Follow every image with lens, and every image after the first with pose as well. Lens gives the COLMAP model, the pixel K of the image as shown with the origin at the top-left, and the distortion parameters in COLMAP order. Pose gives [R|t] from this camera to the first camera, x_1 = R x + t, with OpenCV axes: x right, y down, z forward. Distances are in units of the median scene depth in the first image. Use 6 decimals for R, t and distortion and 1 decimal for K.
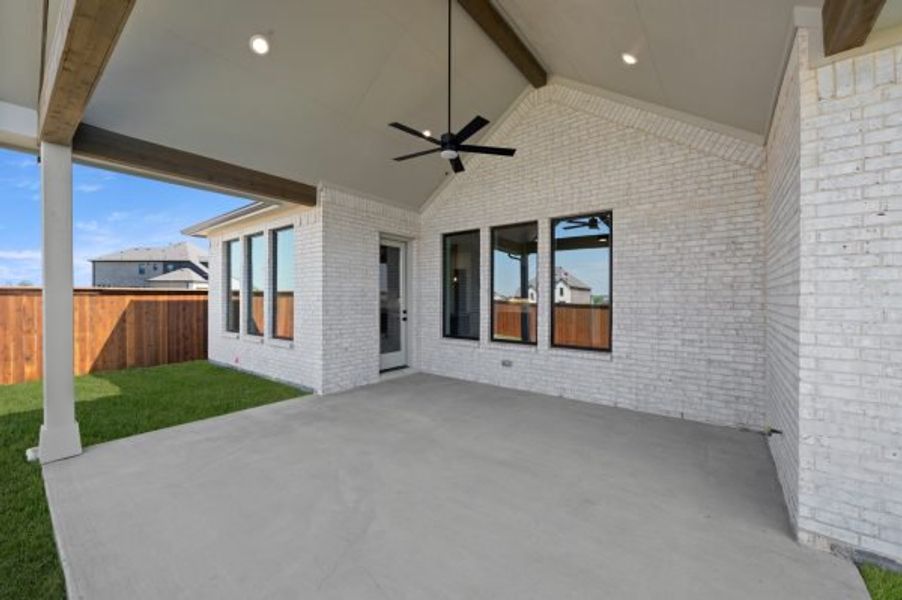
lens RADIAL K [[355.2, 0, 451.5], [0, 355.2, 298.5], [0, 0, 1]] dist [0.002807, 0.000180]
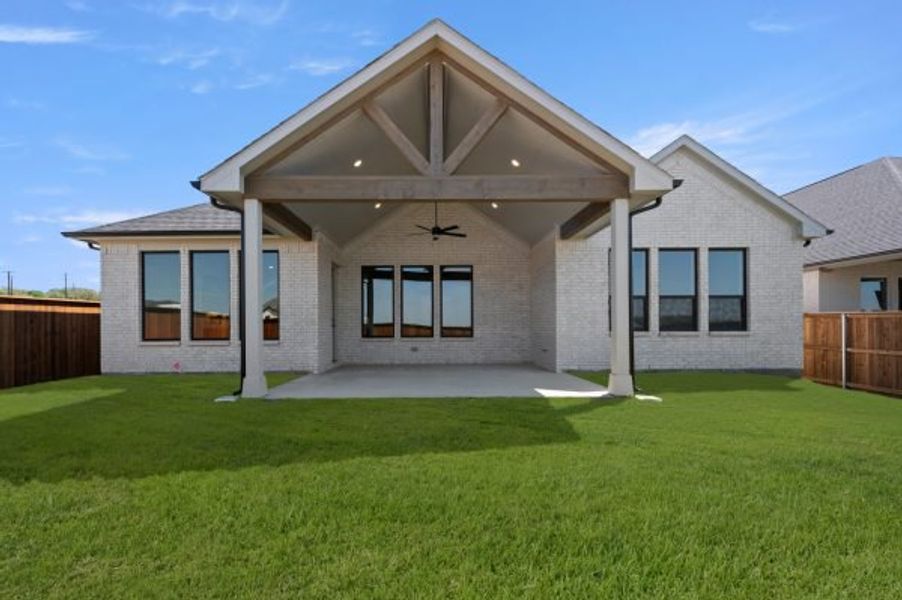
lens RADIAL K [[355.3, 0, 447.9], [0, 355.3, 323.2], [0, 0, 1]] dist [-0.001539, -0.000162]
pose [[0.789542, -0.005701, 0.613670, -0.804336], [0.007858, 0.999969, -0.000820, 0.070445], [-0.613646, 0.005470, 0.789562, -0.445840]]
